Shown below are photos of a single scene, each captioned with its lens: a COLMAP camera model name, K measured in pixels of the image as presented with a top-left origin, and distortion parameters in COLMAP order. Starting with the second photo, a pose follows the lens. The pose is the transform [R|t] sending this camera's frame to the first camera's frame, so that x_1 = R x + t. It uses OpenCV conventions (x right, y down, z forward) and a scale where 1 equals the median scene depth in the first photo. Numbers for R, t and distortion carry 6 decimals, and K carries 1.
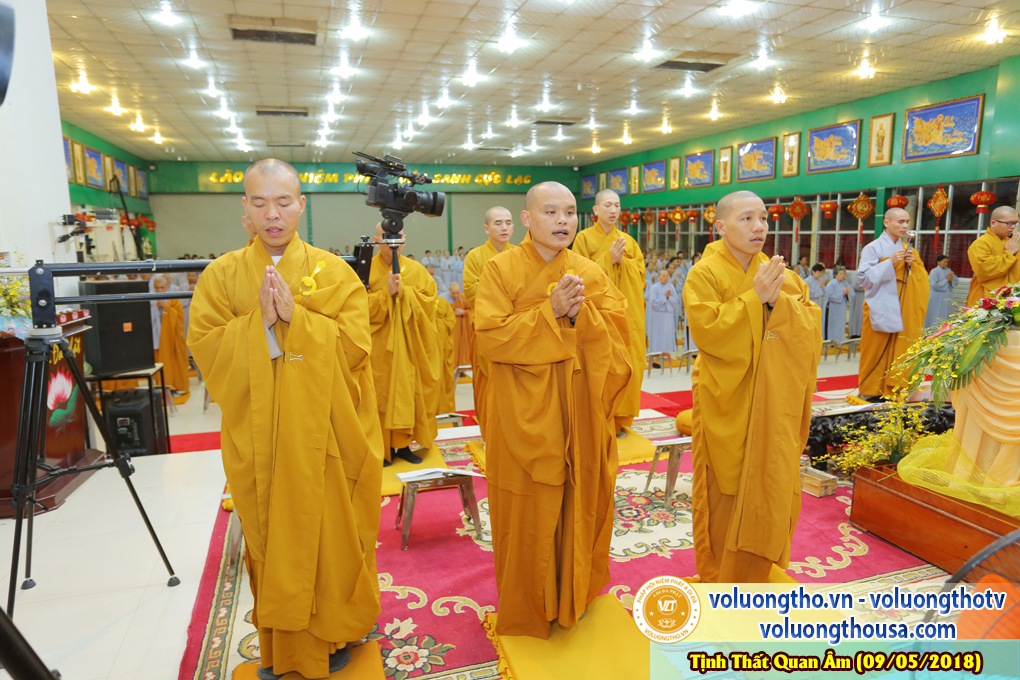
lens RADIAL K [[692.4, 0, 510.0], [0, 692.4, 340.0], [0, 0, 1]] dist [-0.002490, 0.000507]
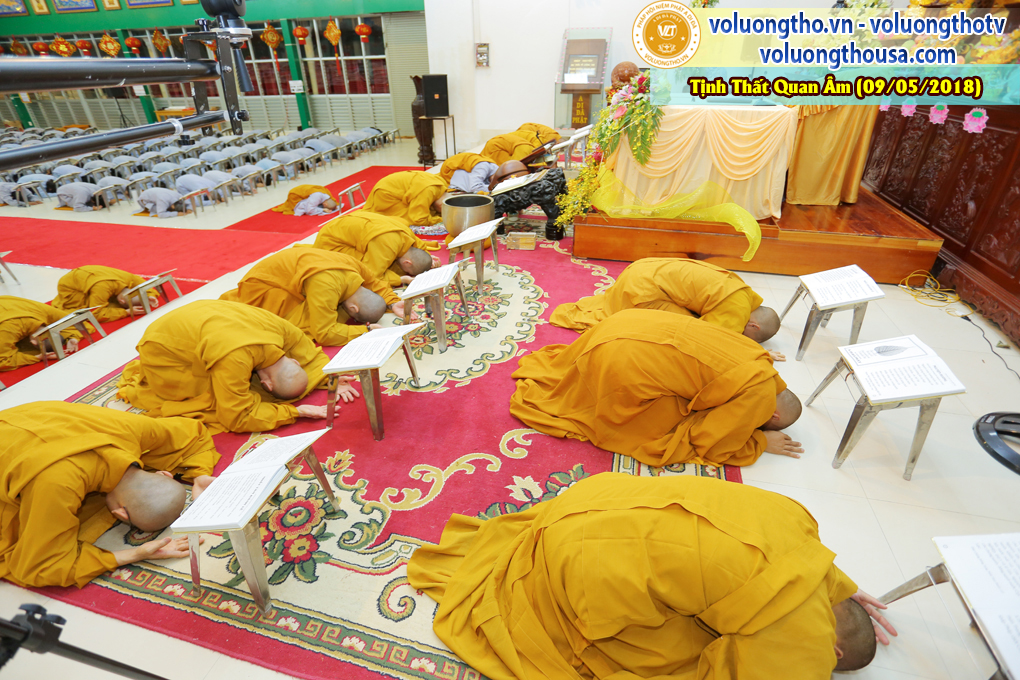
lens RADIAL K [[497.7, 0, 508.9], [0, 497.7, 324.4], [0, 0, 1]] dist [0.001532, 0.000565]
pose [[0.542844, -0.411282, 0.732234, -0.122090], [0.157099, 0.906219, 0.392540, -0.014798], [-0.825009, -0.098055, 0.556547, 0.134976]]
